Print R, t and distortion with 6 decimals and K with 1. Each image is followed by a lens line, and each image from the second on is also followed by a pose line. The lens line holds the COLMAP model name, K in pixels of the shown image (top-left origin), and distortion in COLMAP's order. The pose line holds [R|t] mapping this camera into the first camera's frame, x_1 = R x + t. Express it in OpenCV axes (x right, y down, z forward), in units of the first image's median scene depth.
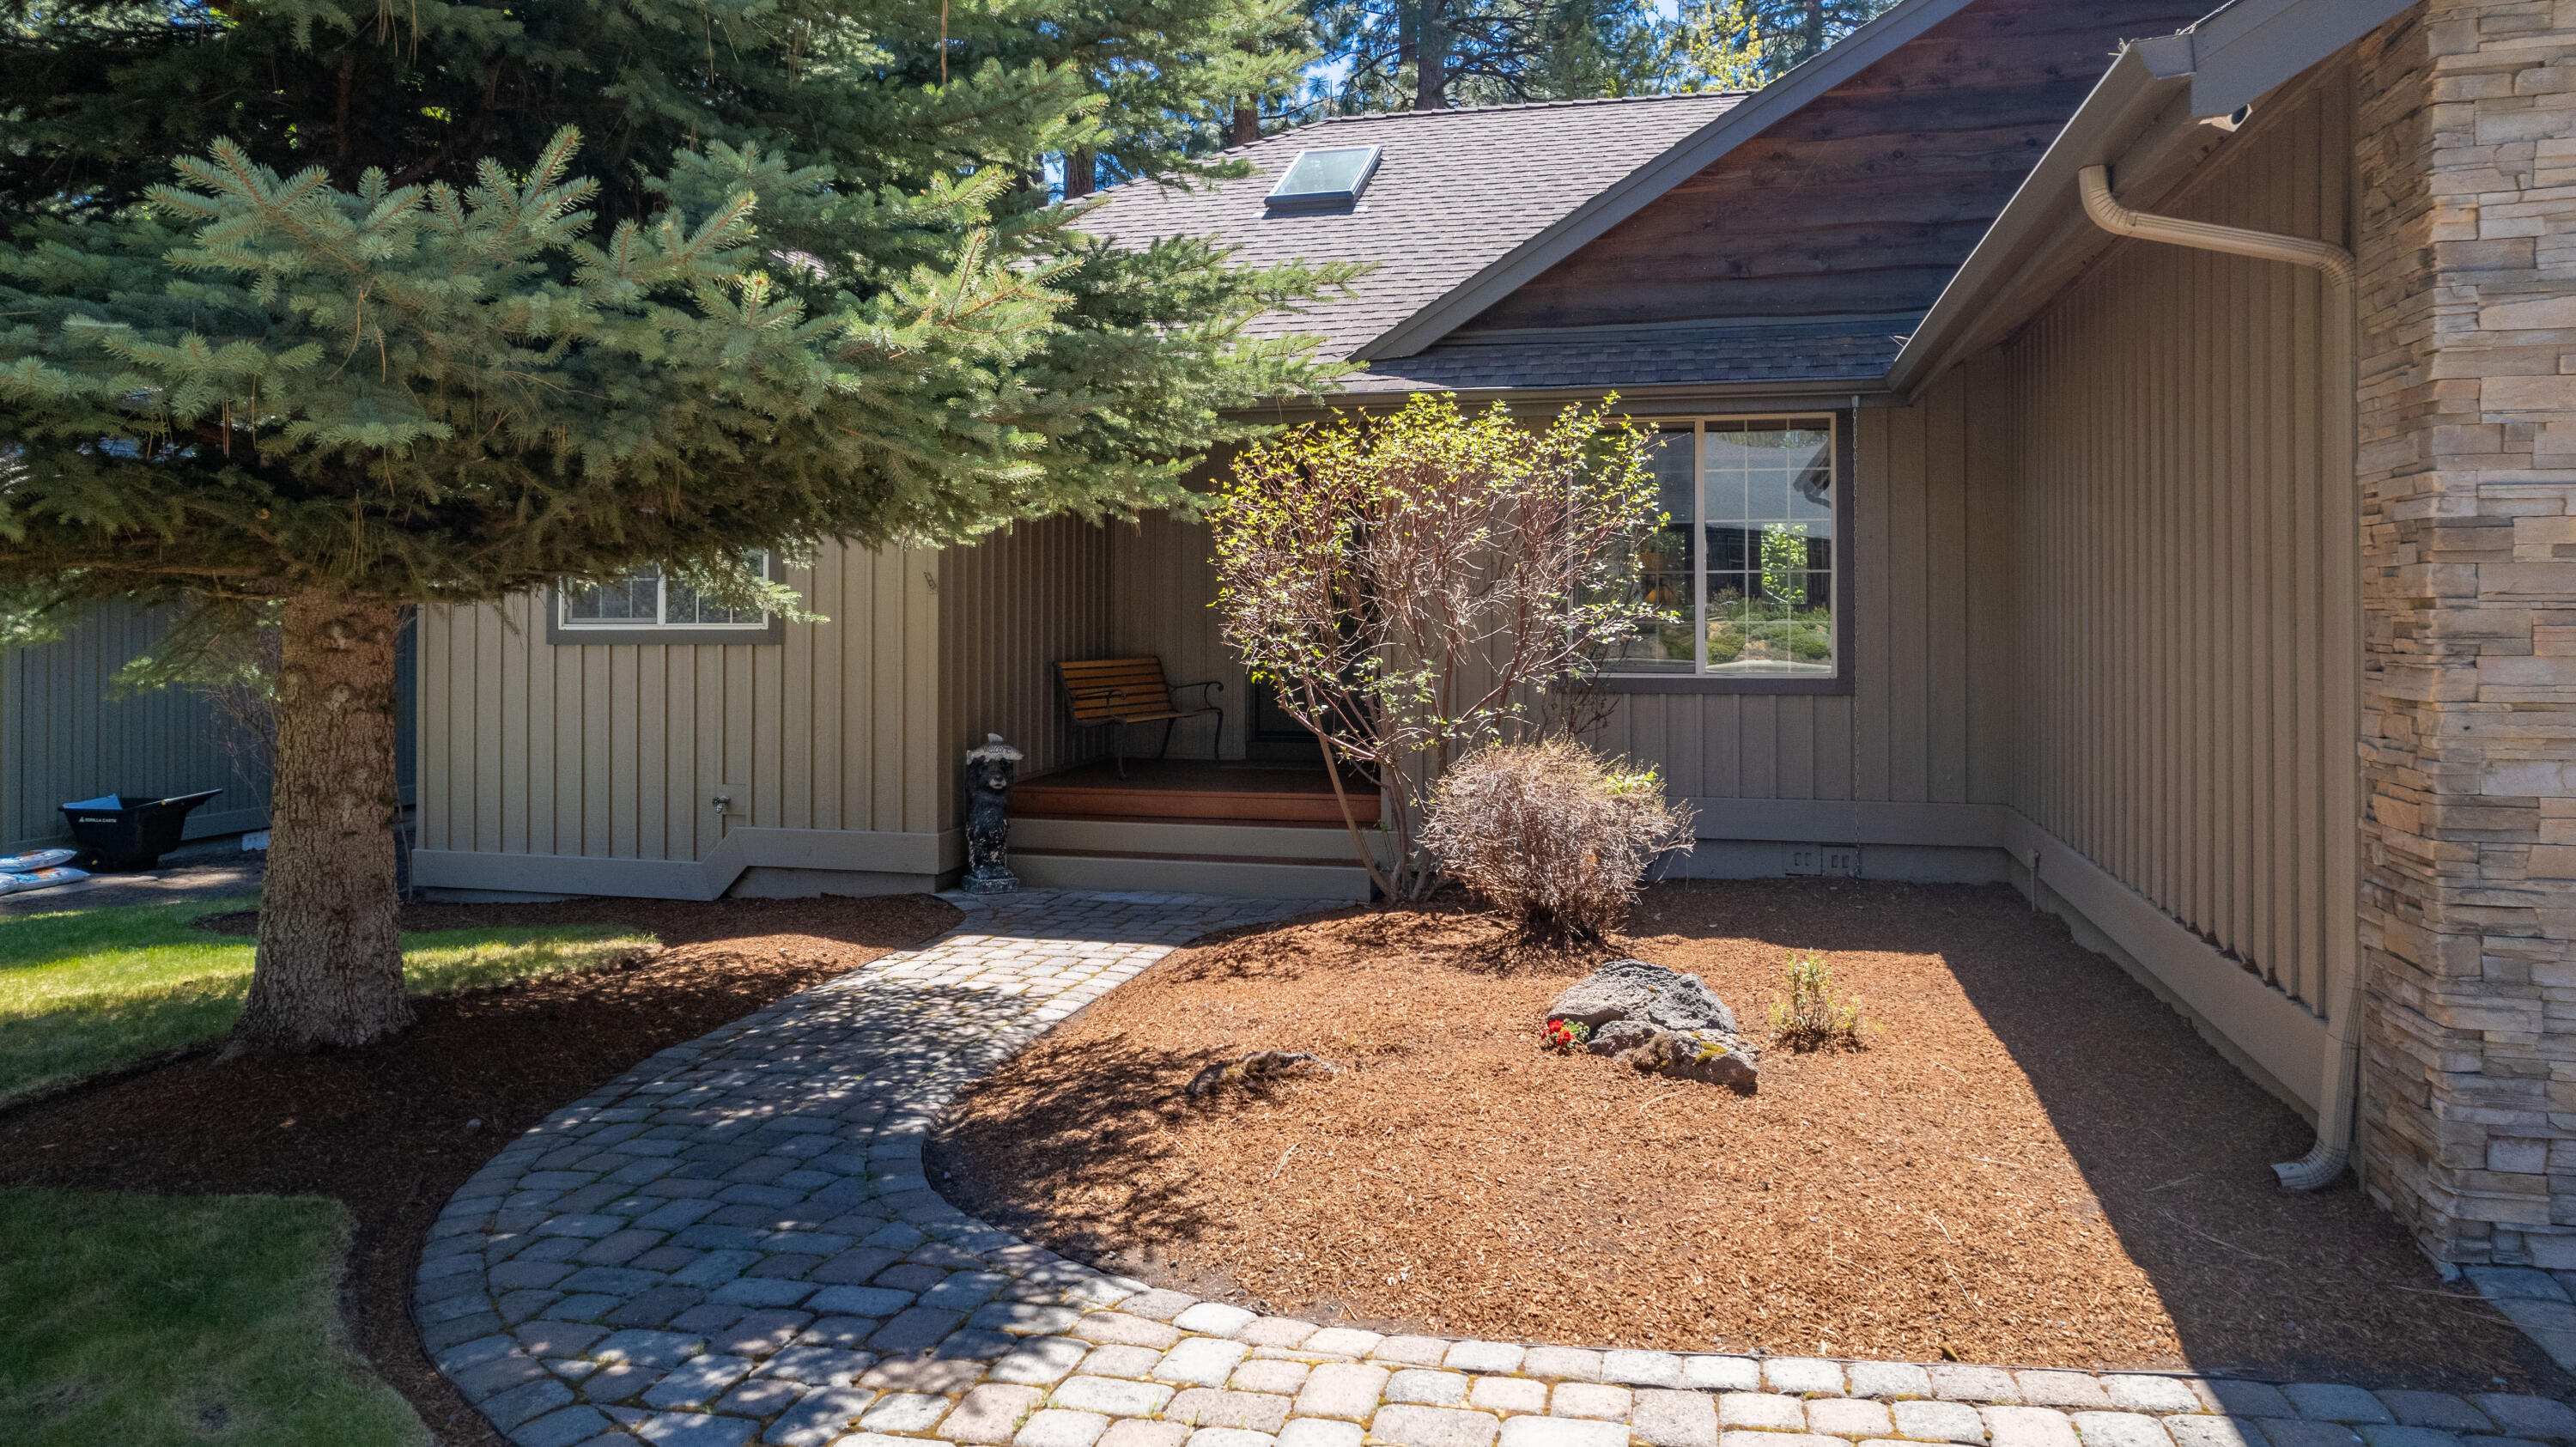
lens RADIAL K [[1720.4, 0, 1284.9], [0, 1720.4, 625.2], [0, 0, 1]] dist [-0.040177, 0.000341]
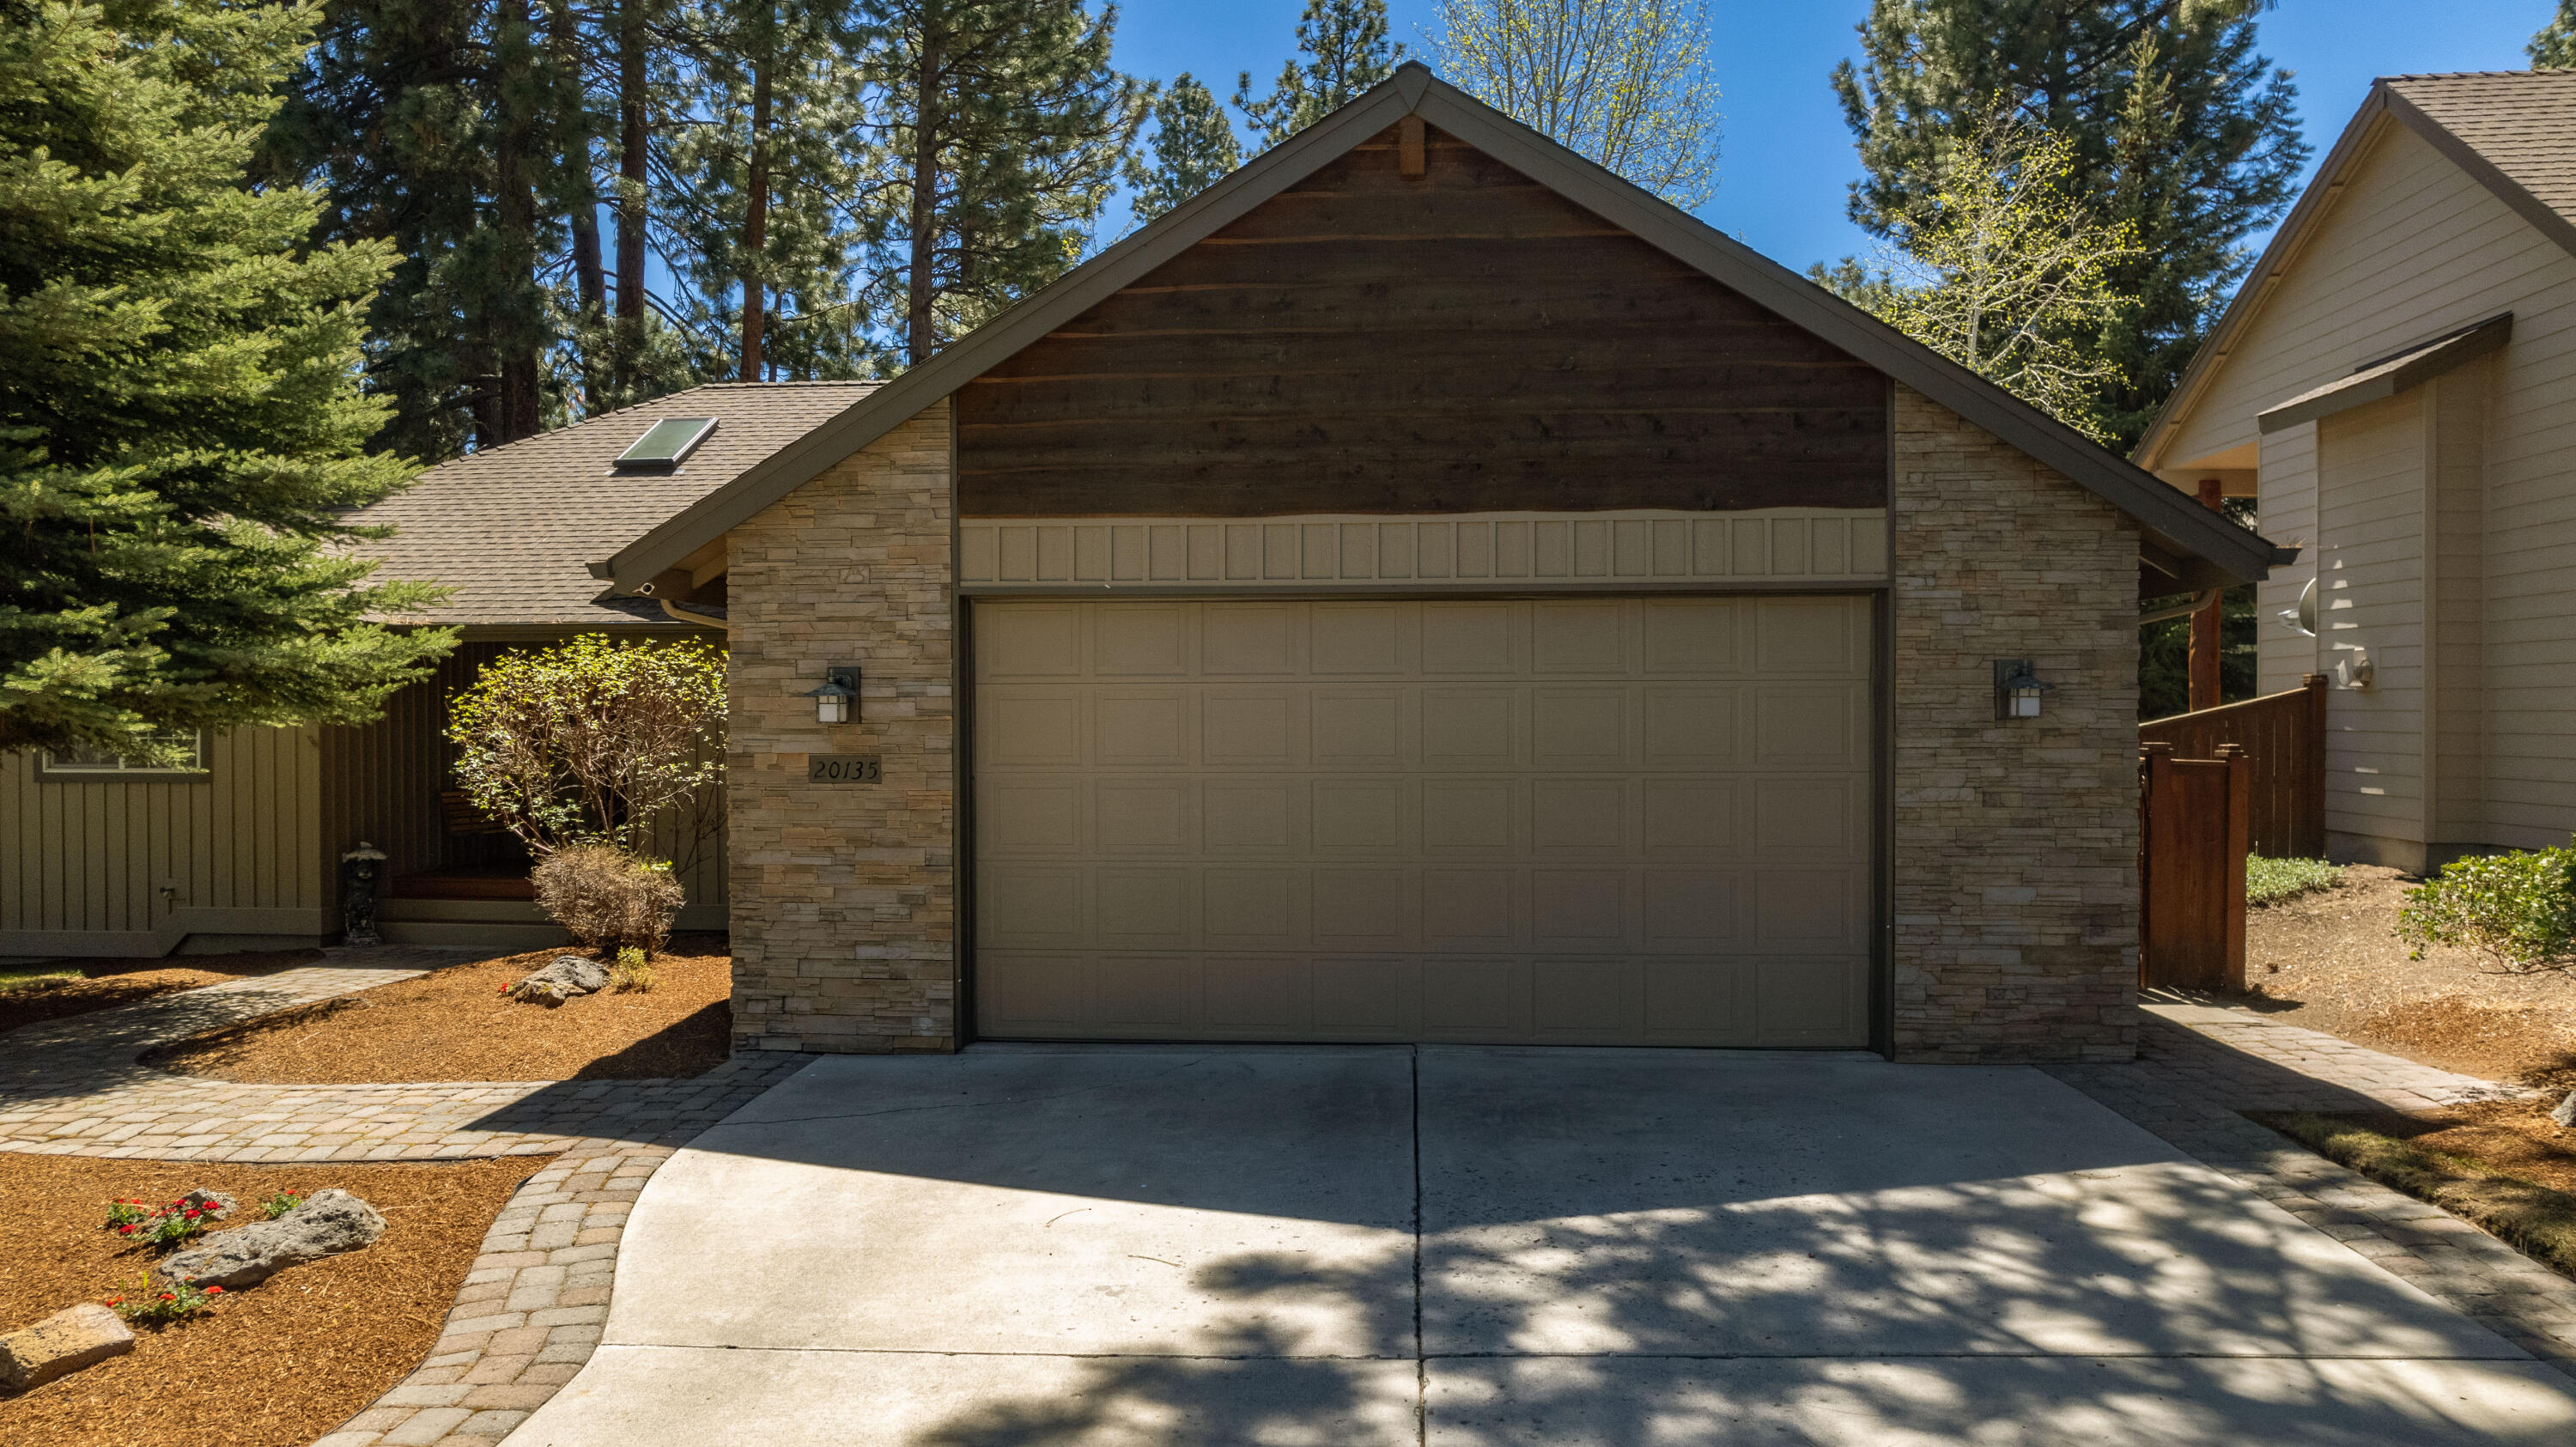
lens RADIAL K [[1650.1, 0, 1314.3], [0, 1650.1, 785.1], [0, 0, 1]] dist [-0.069768, 0.057352]
pose [[0.982954, -0.005098, 0.183781, 0.406841], [-0.001103, 0.999434, 0.033620, -0.036889], [-0.183849, -0.033250, 0.982392, -0.572737]]
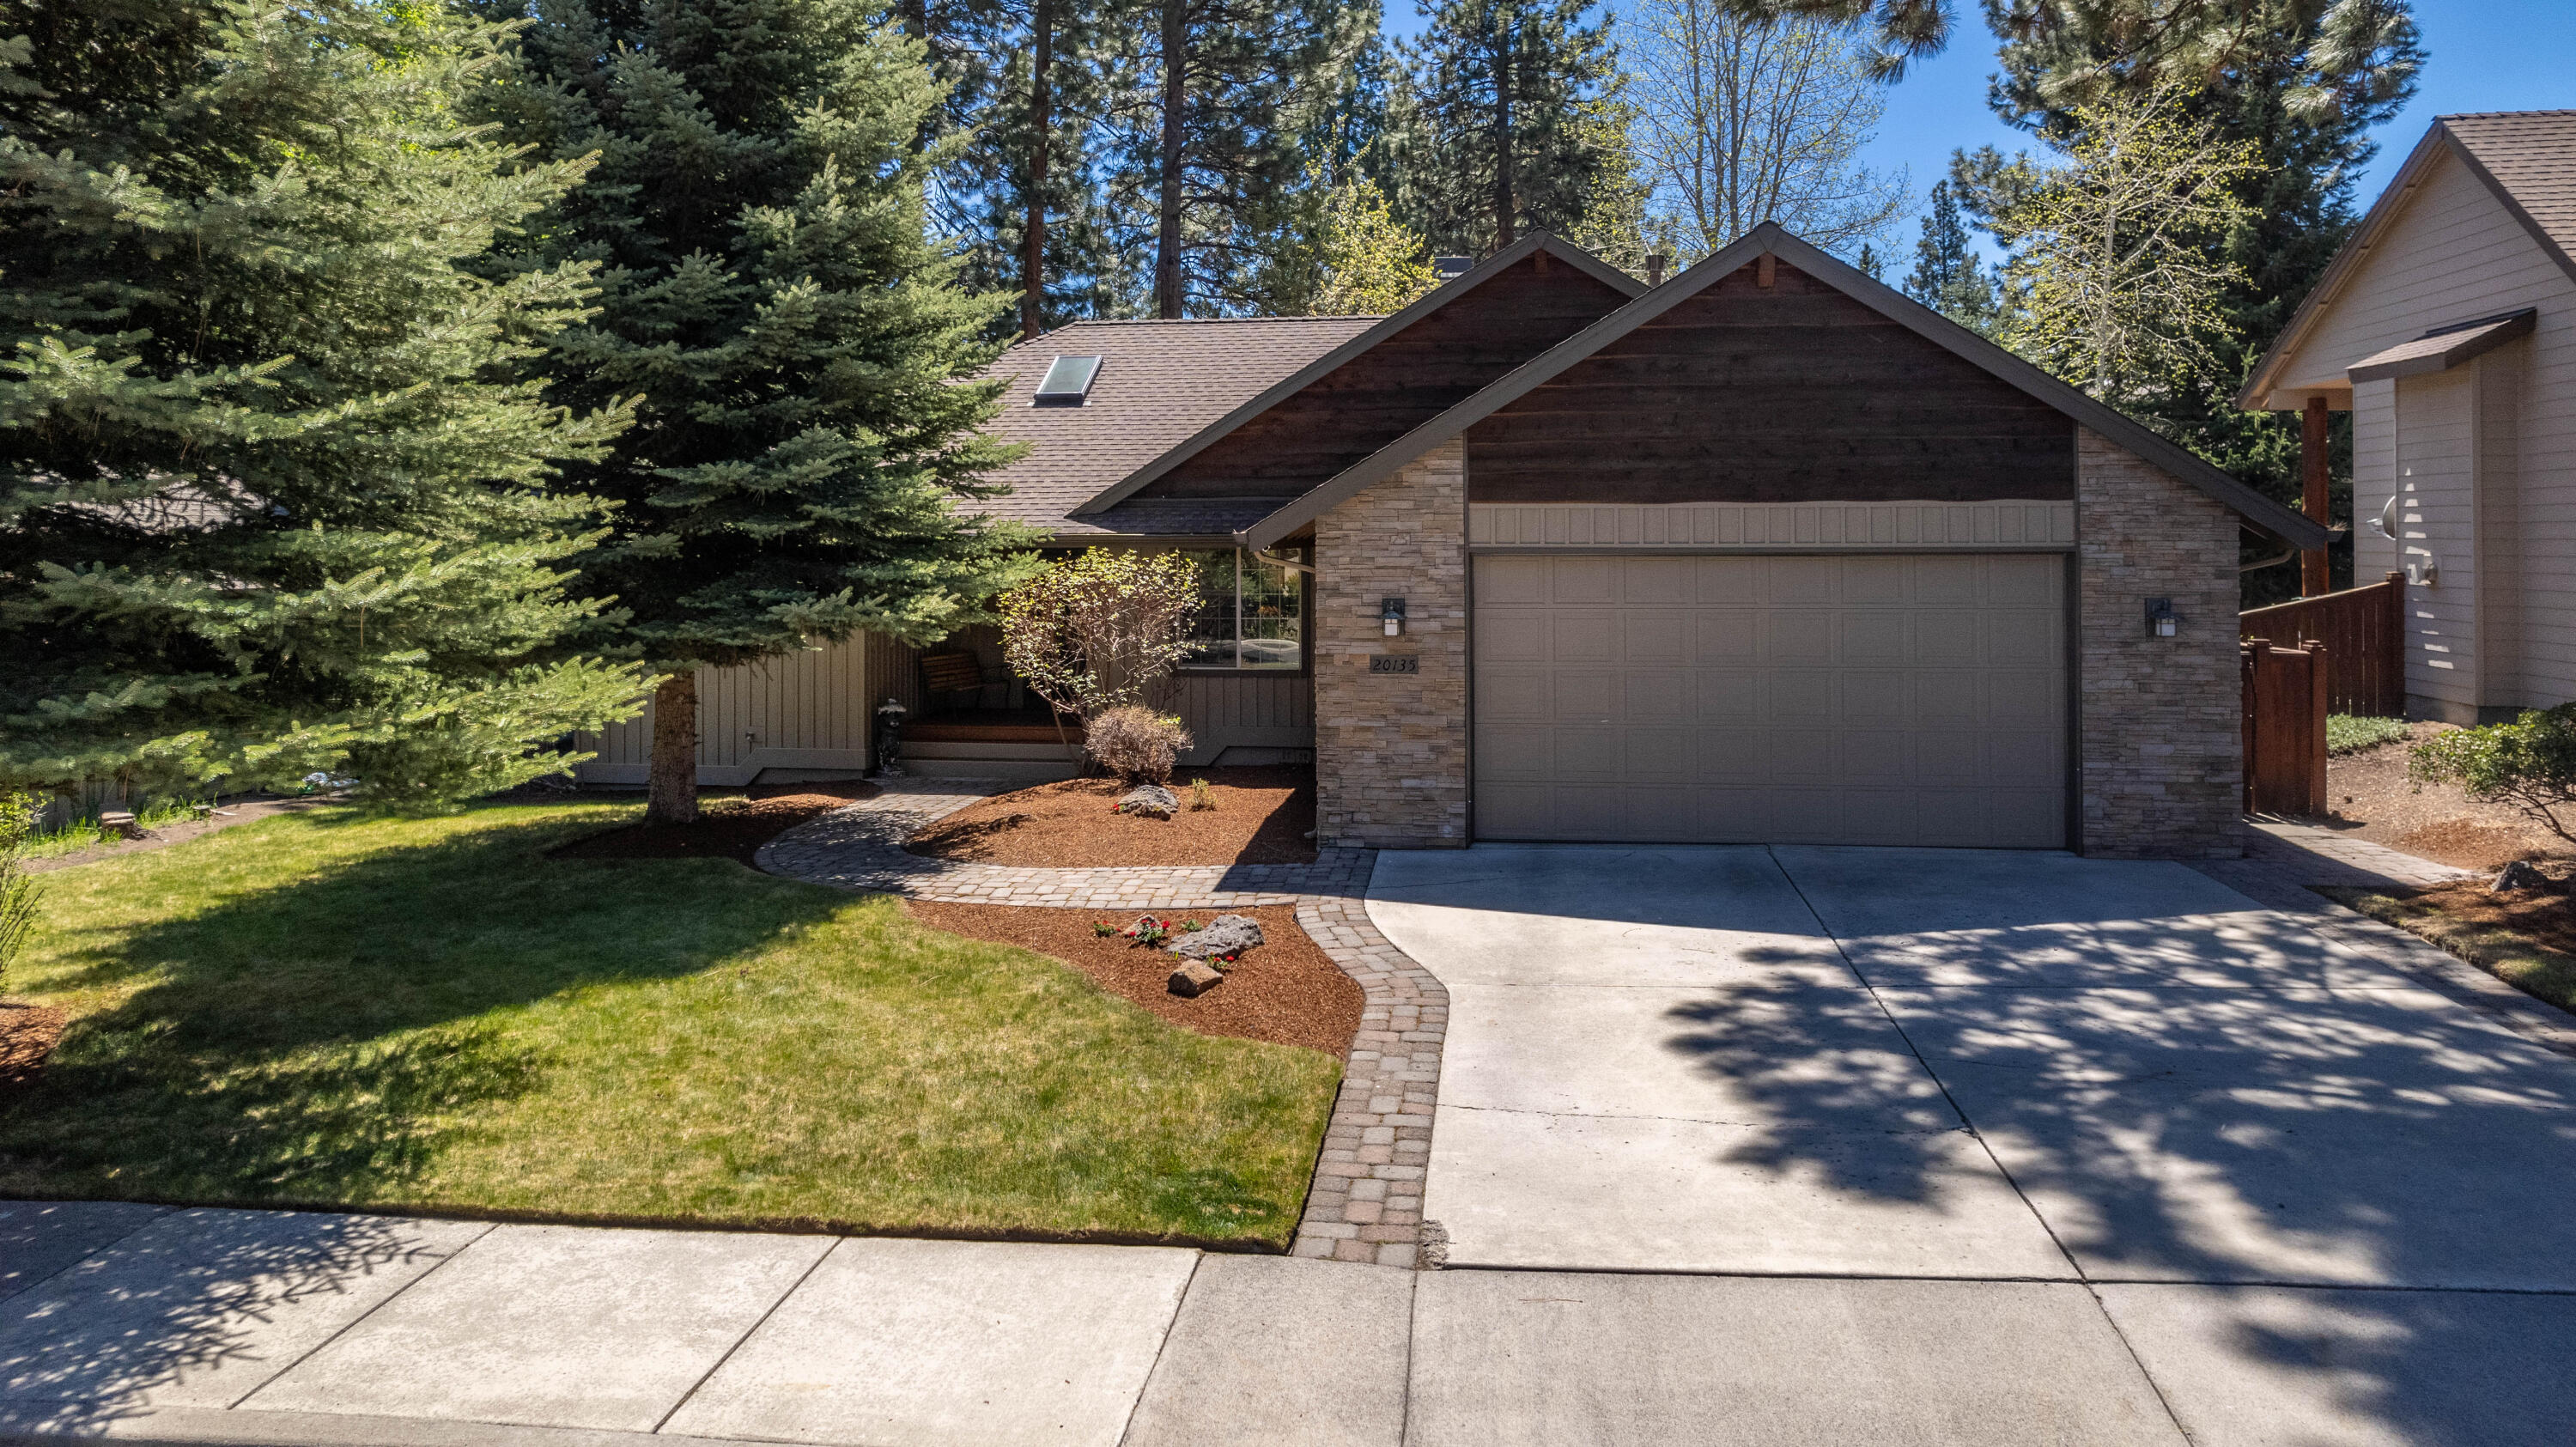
lens RADIAL K [[1722.4, 0, 1326.6], [0, 1722.4, 565.4], [0, 0, 1]] dist [-0.060419, 0.057250]
pose [[0.990781, -0.002512, 0.135447, 0.064432], [0.001519, 0.999971, 0.007435, -0.110330], [-0.135461, -0.007160, 0.990757, -1.083142]]
